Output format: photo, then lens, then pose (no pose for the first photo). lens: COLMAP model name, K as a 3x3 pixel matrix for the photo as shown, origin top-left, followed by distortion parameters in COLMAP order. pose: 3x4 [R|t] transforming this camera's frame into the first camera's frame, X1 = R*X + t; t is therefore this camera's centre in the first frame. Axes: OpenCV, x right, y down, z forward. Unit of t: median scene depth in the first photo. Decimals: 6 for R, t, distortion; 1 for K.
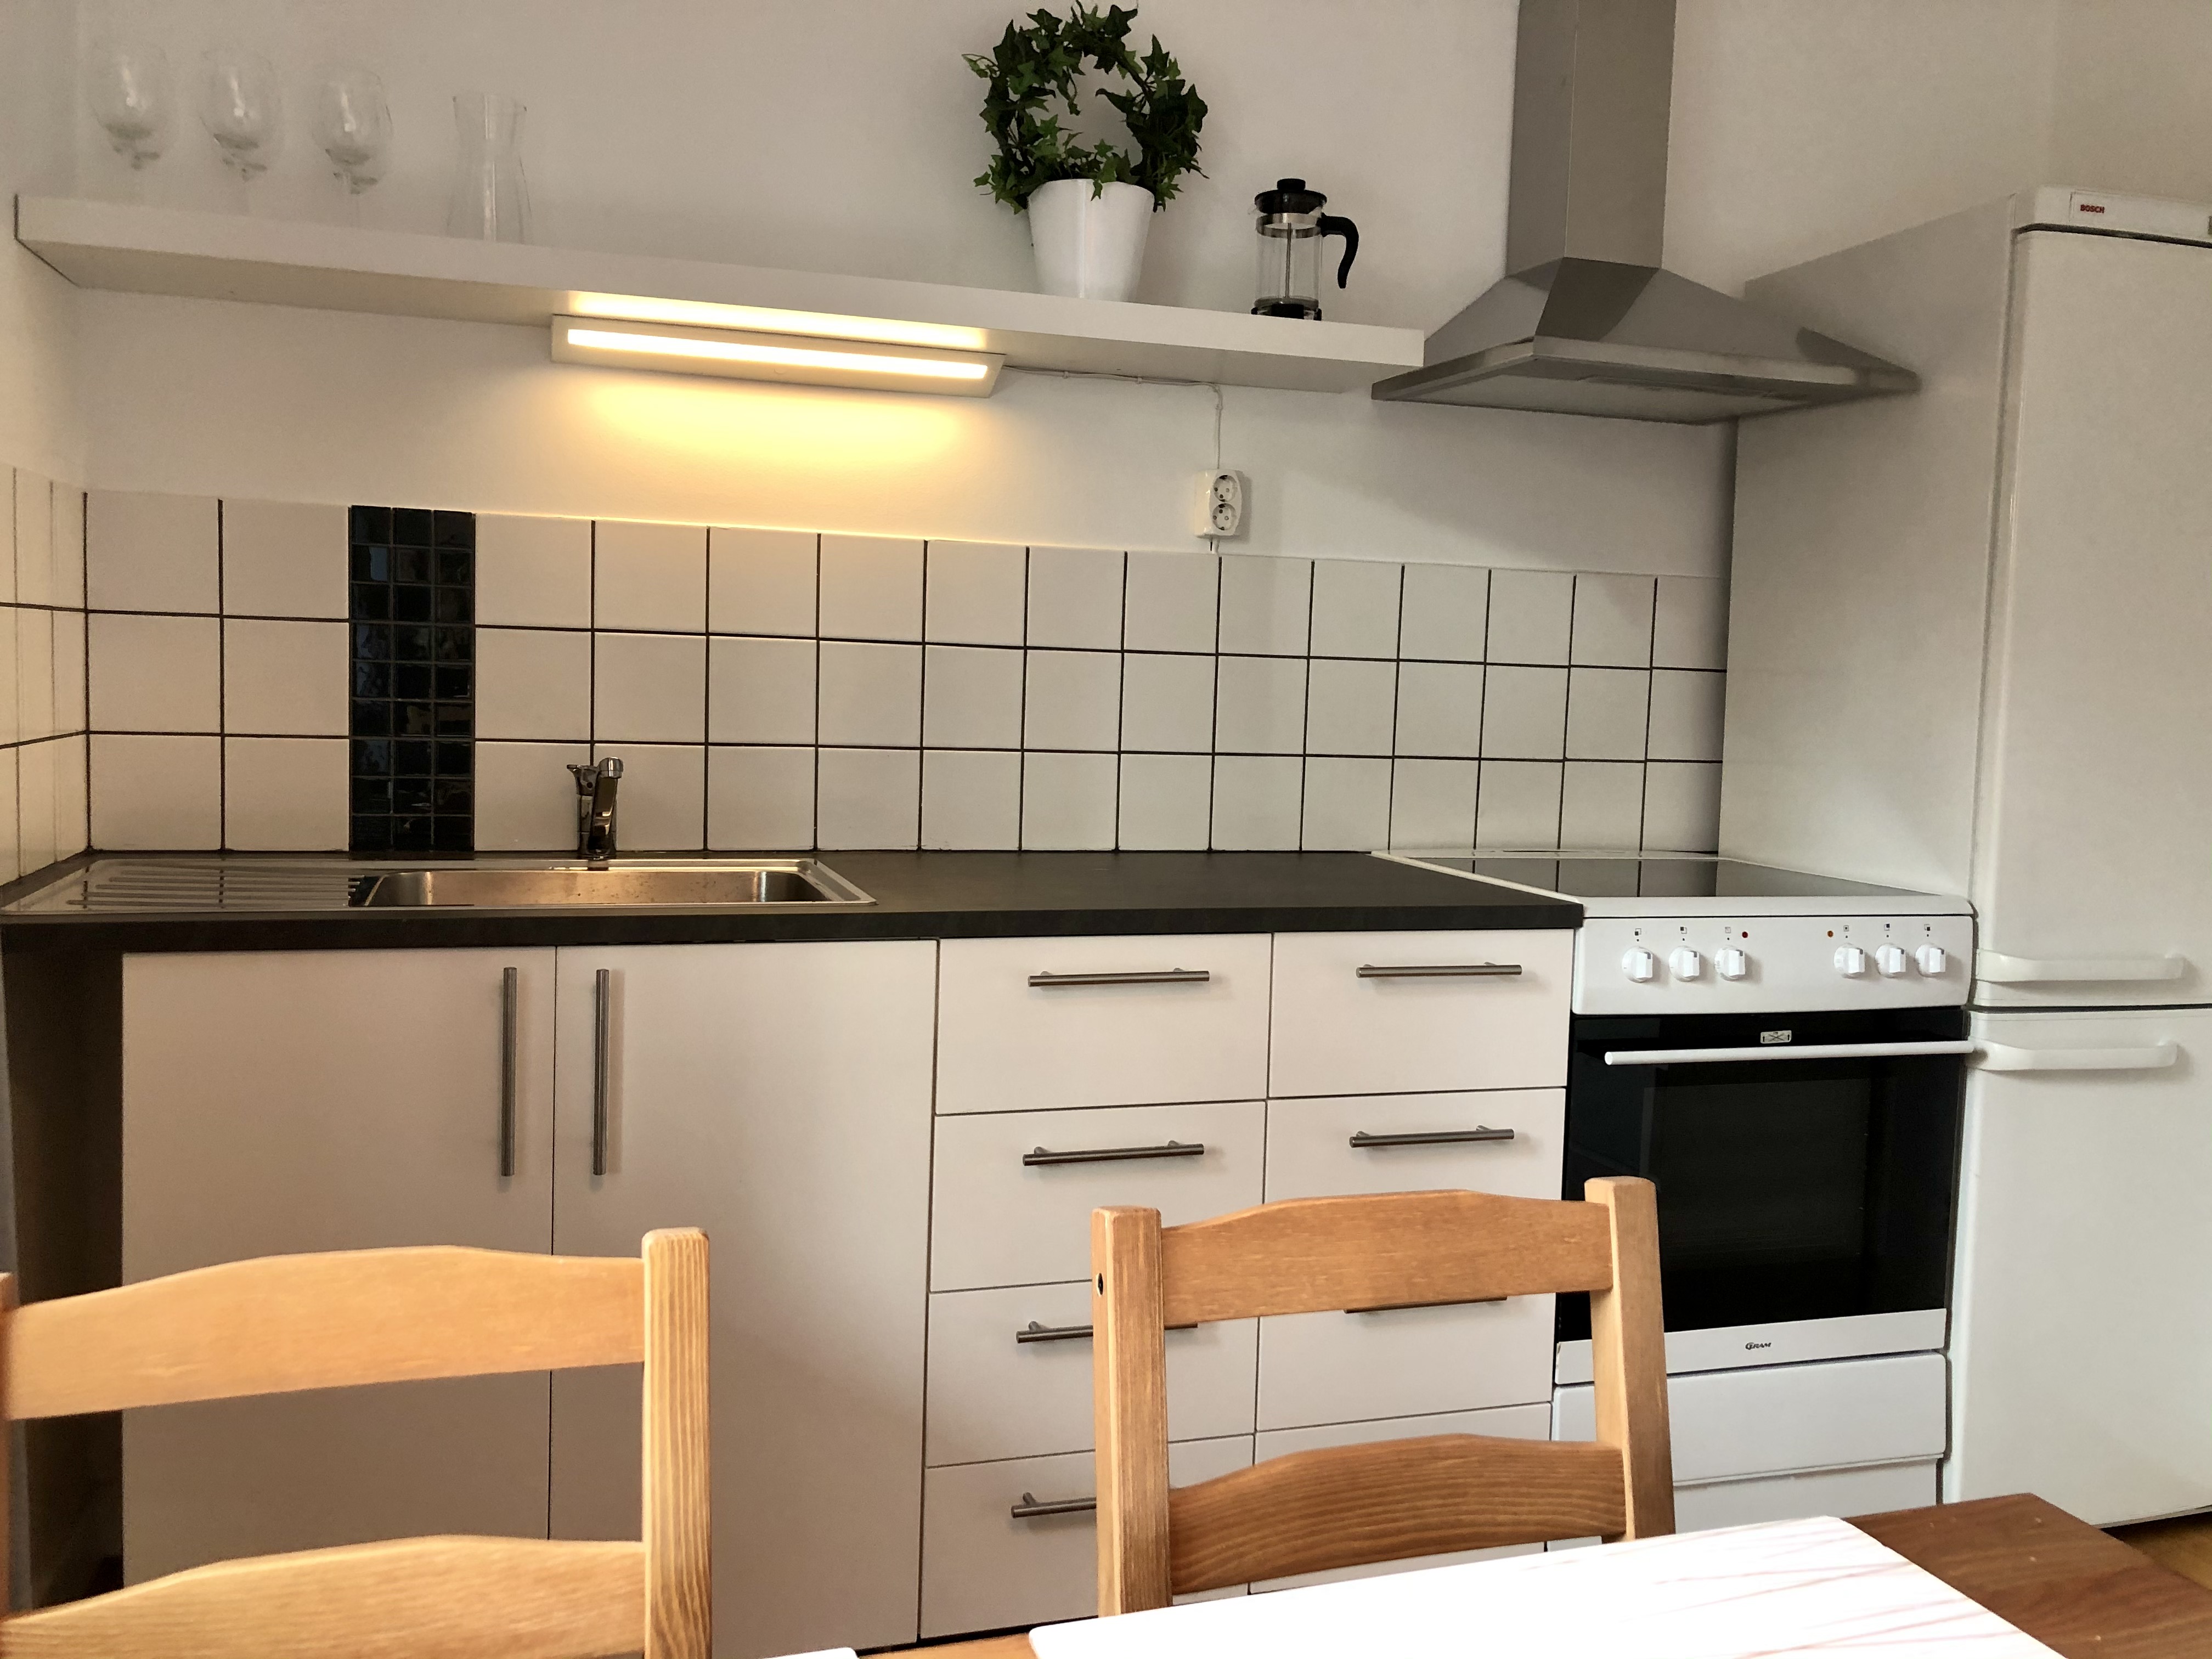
lens RADIAL K [[1783.1, 0, 1105.9], [0, 1783.1, 822.4], [0, 0, 1]] dist [0.010239, 0.002084]
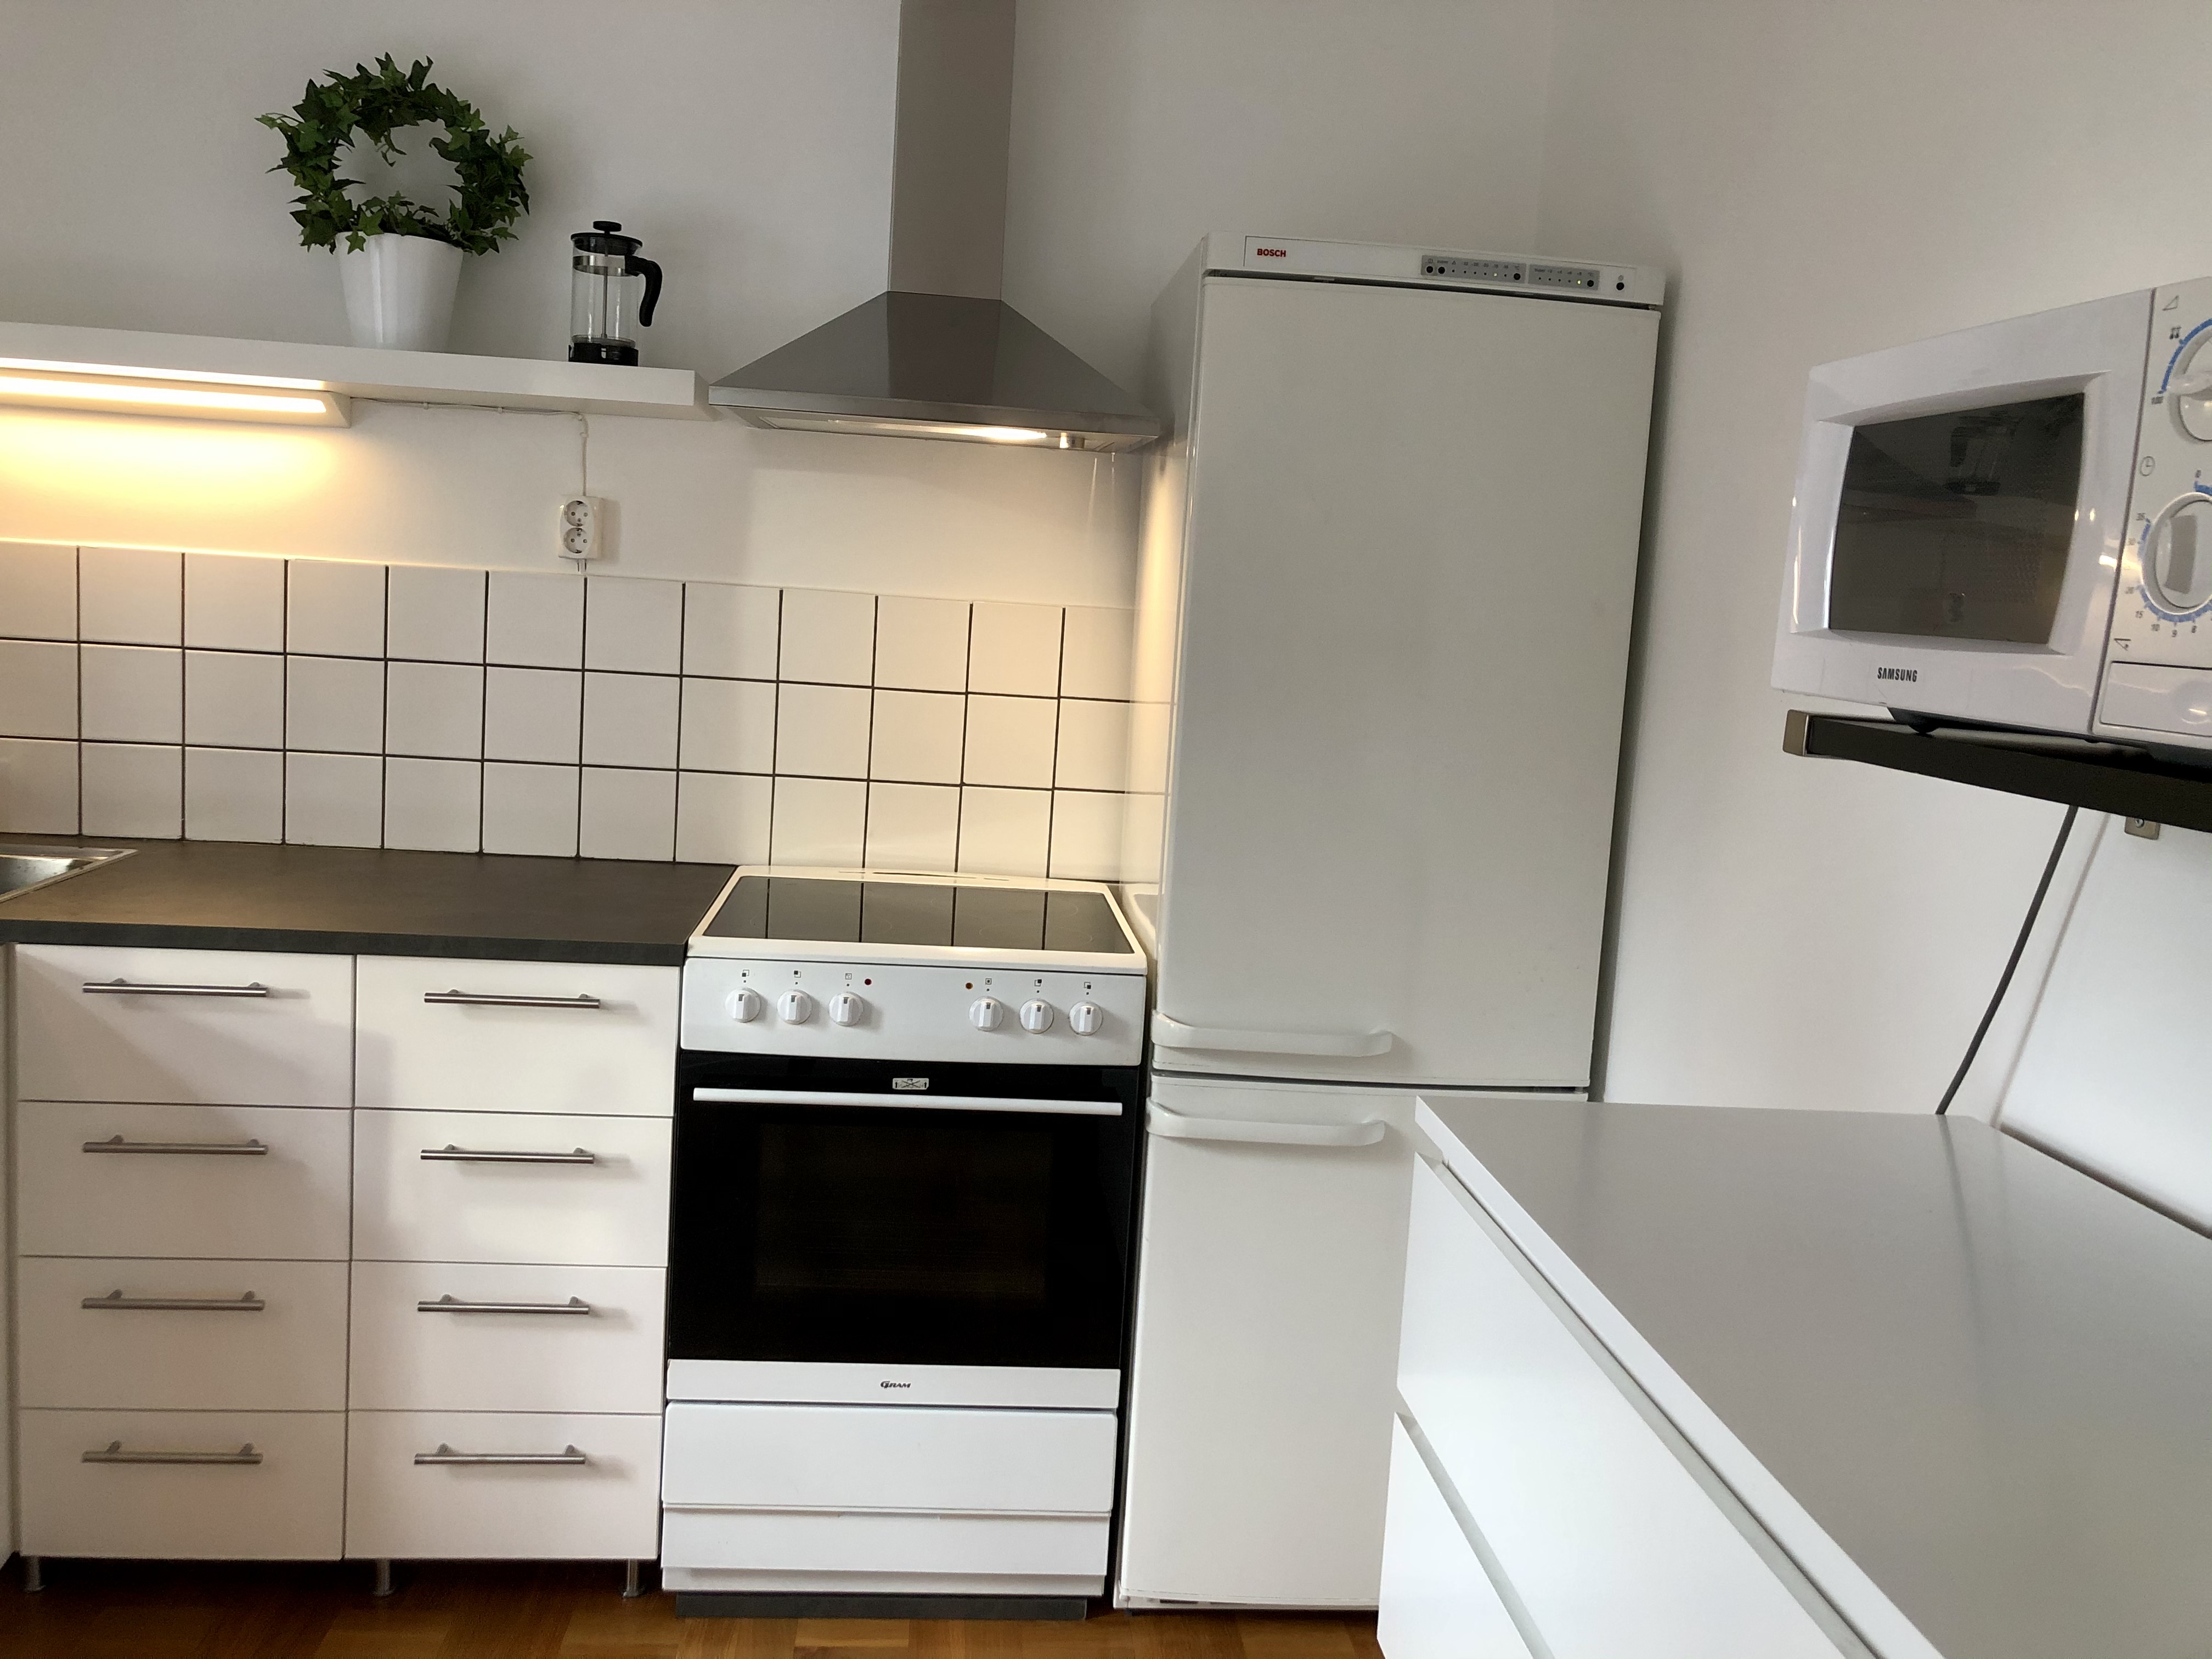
lens RADIAL K [[1783.1, 0, 1084.1], [0, 1783.1, 802.5], [0, 0, 1]] dist [0.010239, 0.002084]
pose [[0.977778, 0.051425, -0.203236, 0.638490], [-0.045858, 0.998435, 0.032012, -0.072172], [0.204564, -0.021981, 0.978606, 0.036665]]
